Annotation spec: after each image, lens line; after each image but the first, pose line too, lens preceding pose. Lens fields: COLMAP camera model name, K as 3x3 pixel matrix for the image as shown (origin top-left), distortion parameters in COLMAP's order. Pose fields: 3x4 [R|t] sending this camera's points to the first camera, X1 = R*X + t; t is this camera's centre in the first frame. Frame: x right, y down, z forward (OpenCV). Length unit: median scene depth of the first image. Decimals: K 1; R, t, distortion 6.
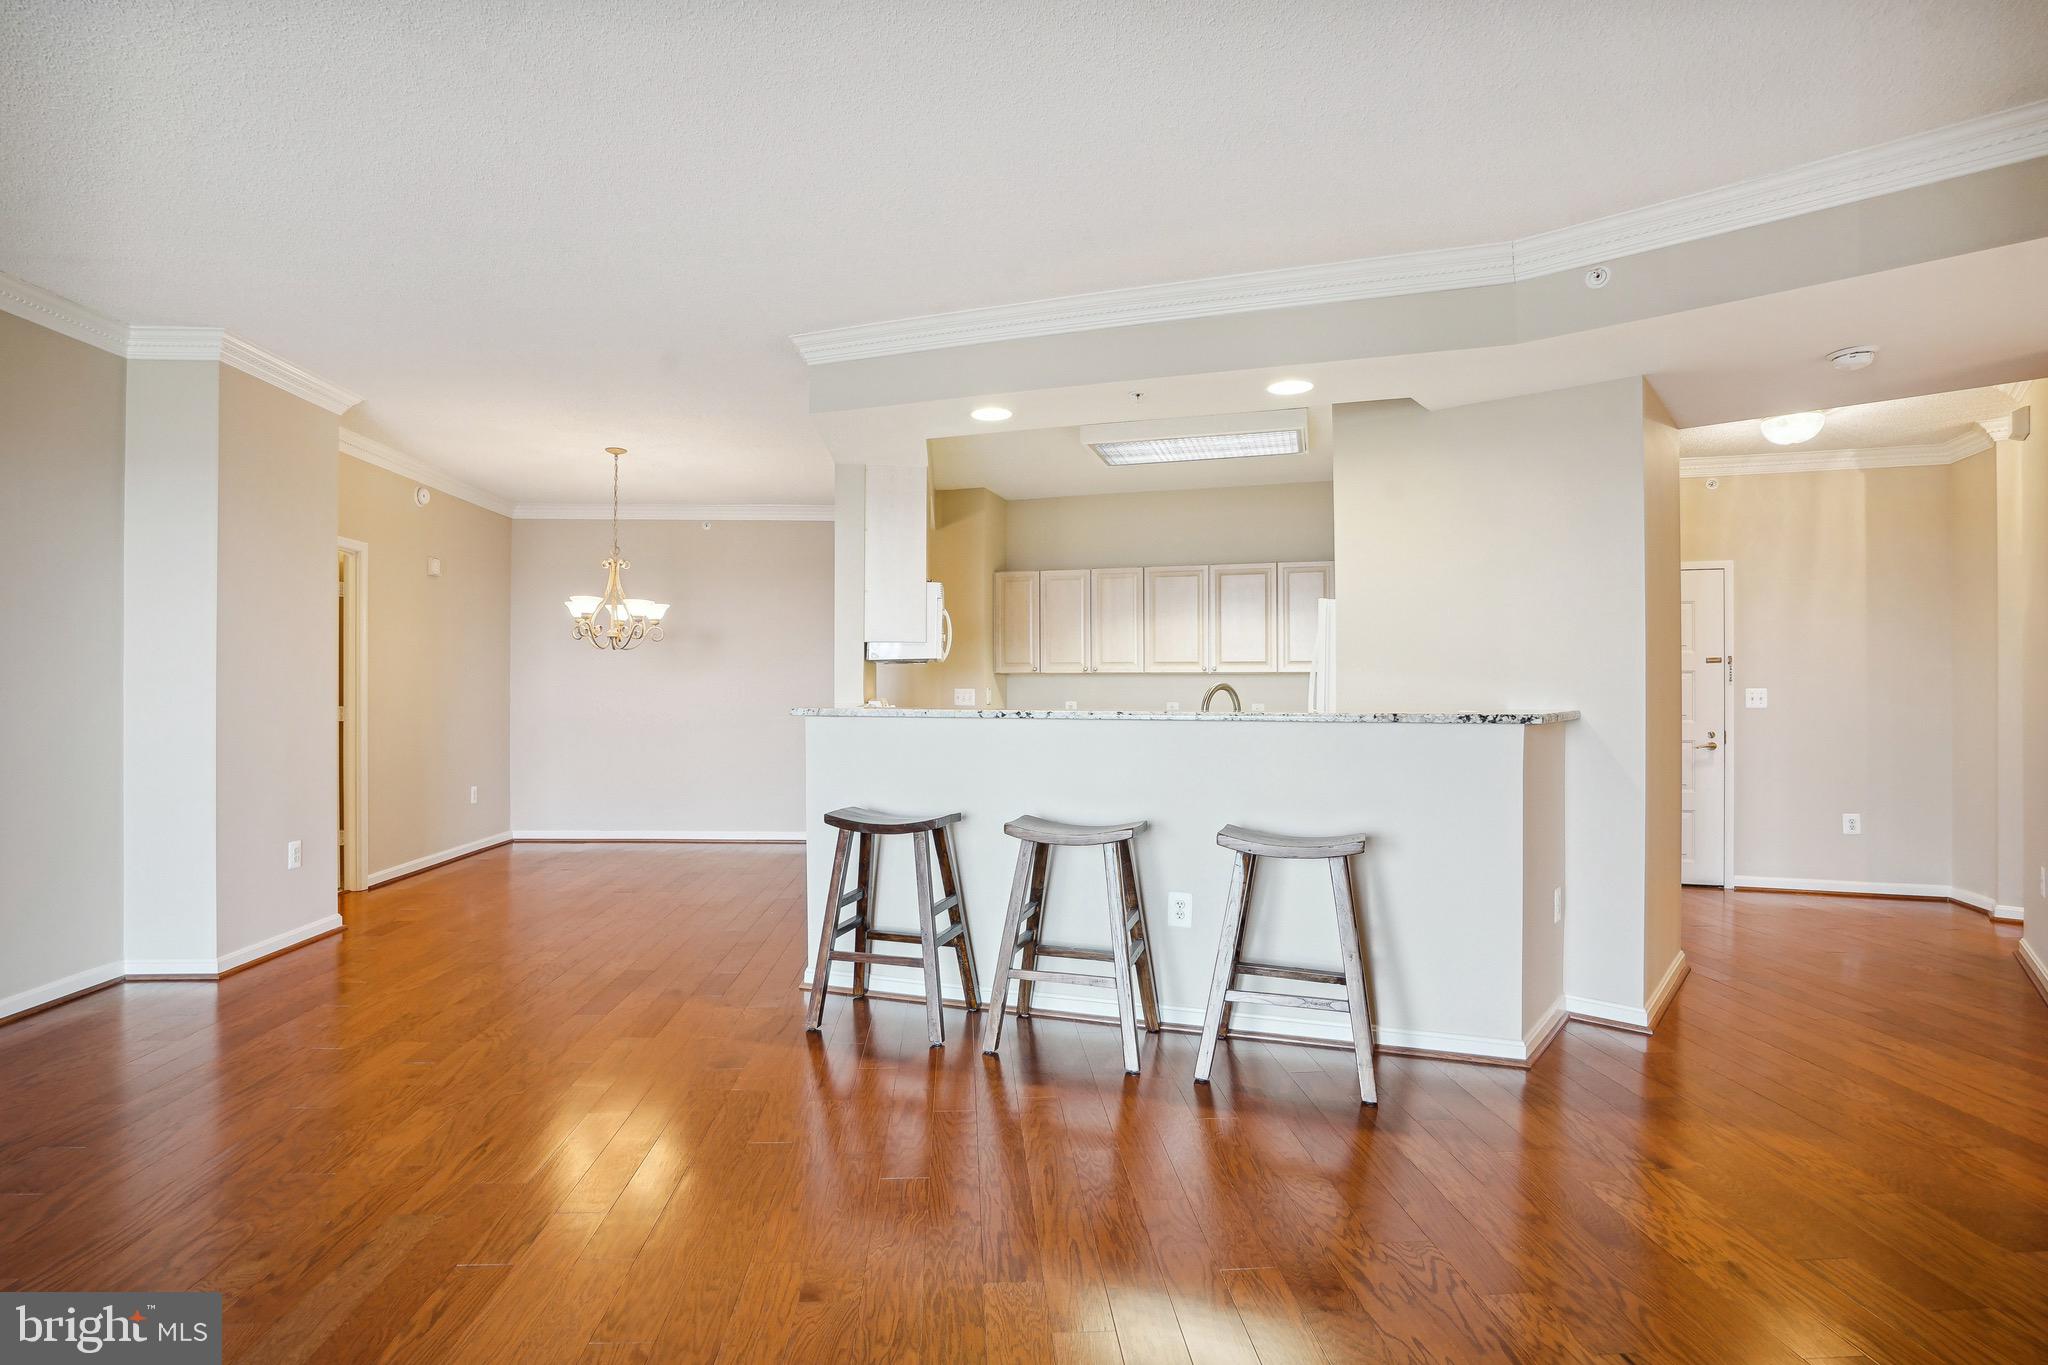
lens RADIAL K [[975.4, 0, 1019.0], [0, 975.4, 687.3], [0, 0, 1]] dist [-0.021209, 0.000388]
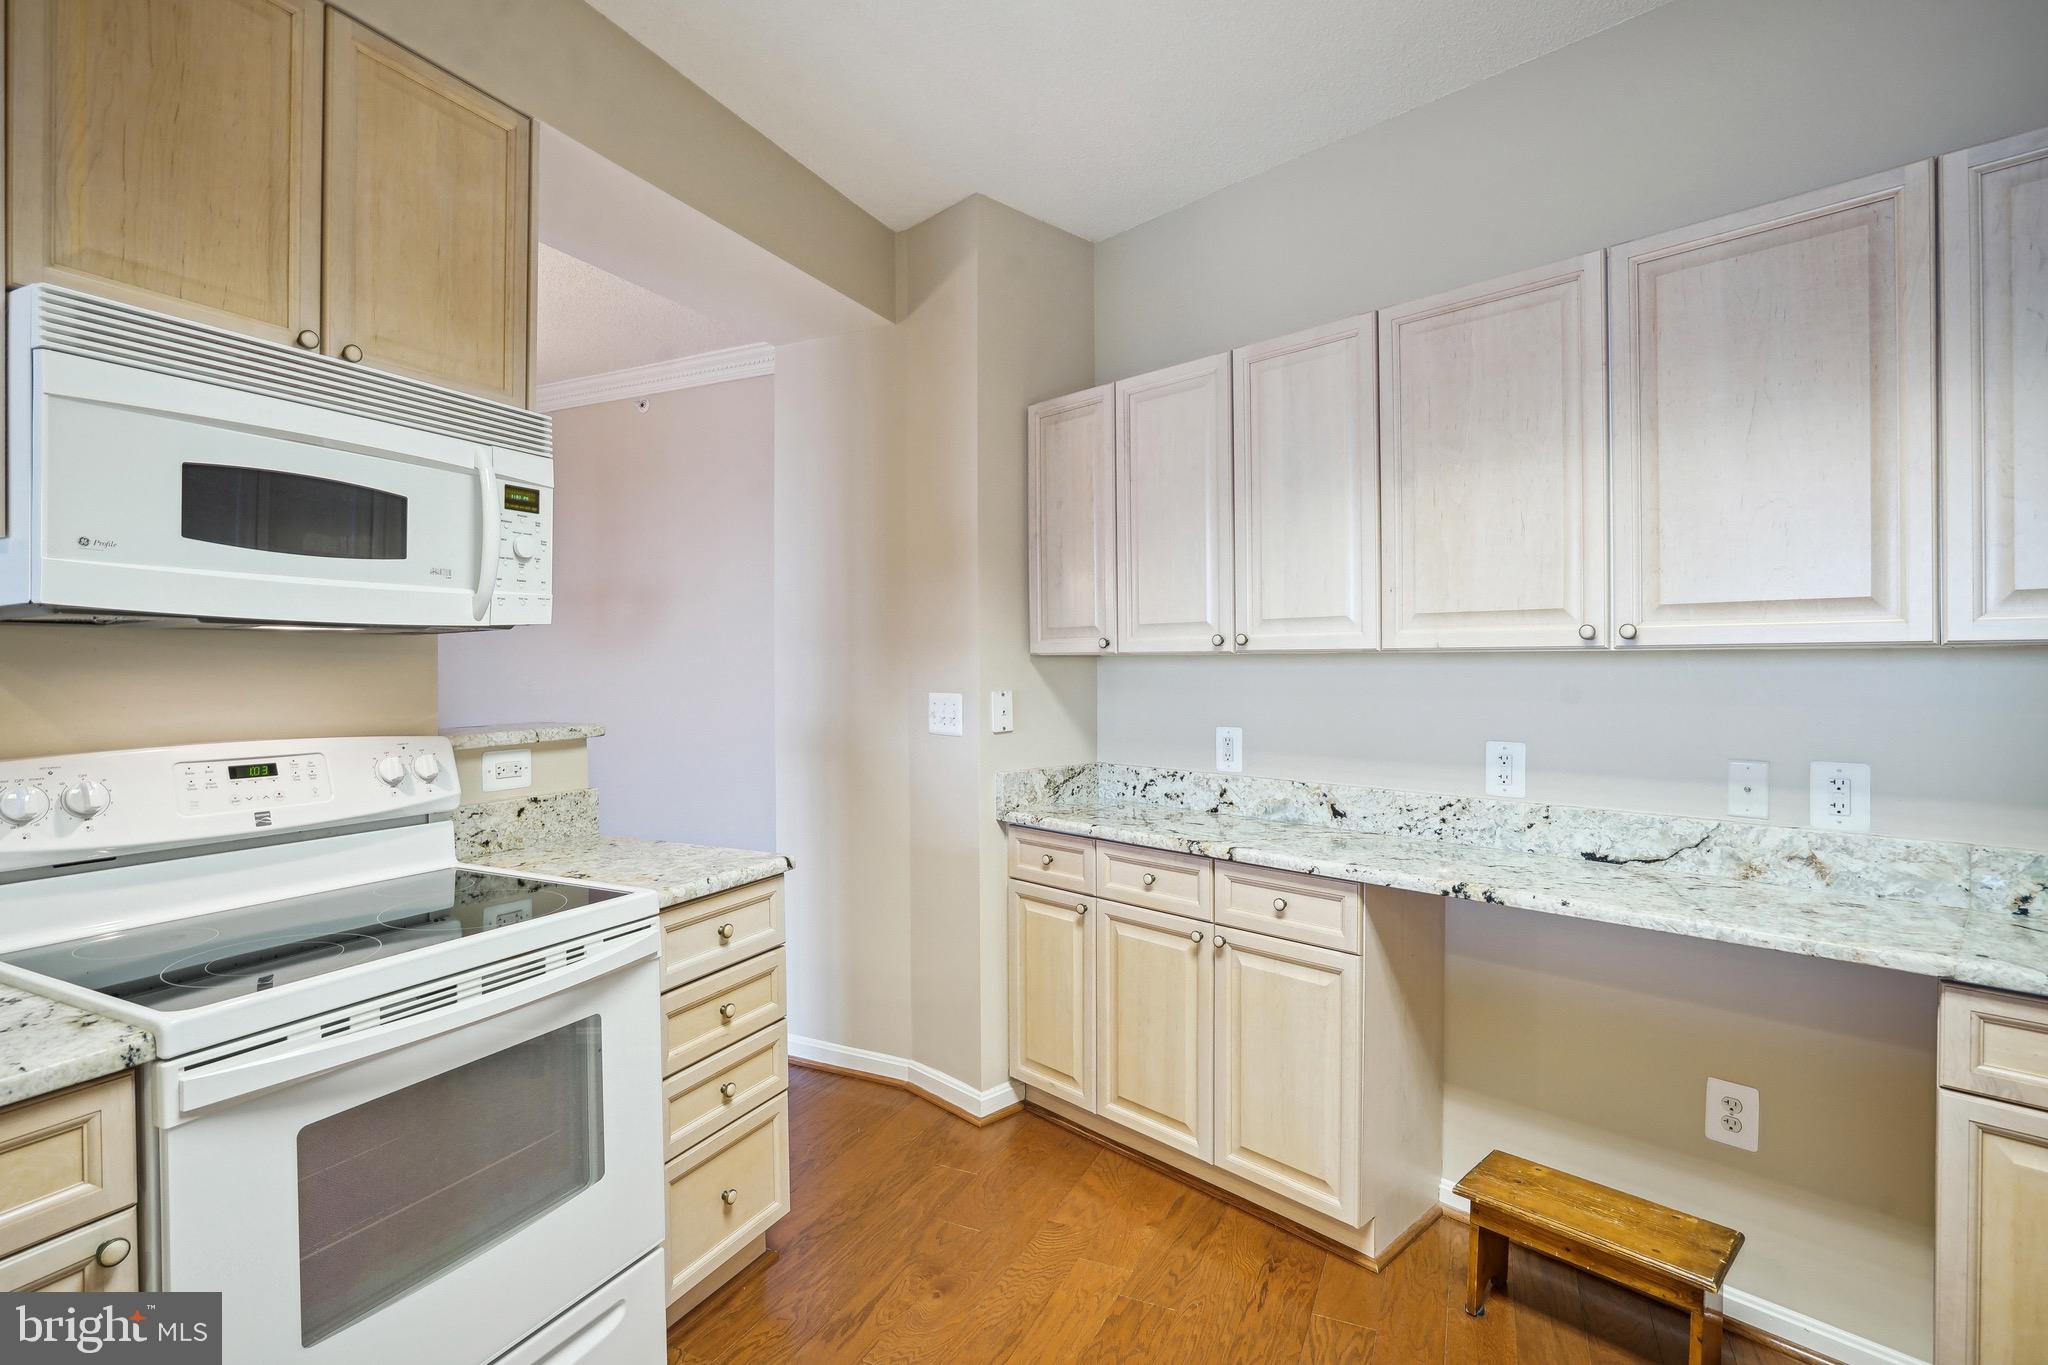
lens RADIAL K [[975.4, 0, 1023.2], [0, 975.4, 668.7], [0, 0, 1]] dist [-0.021209, 0.000388]
pose [[0.854138, -0.002203, -0.520042, 0.190043], [0.006877, 0.999951, 0.007060, -0.011605], [0.520001, -0.009607, 0.854112, 0.666203]]
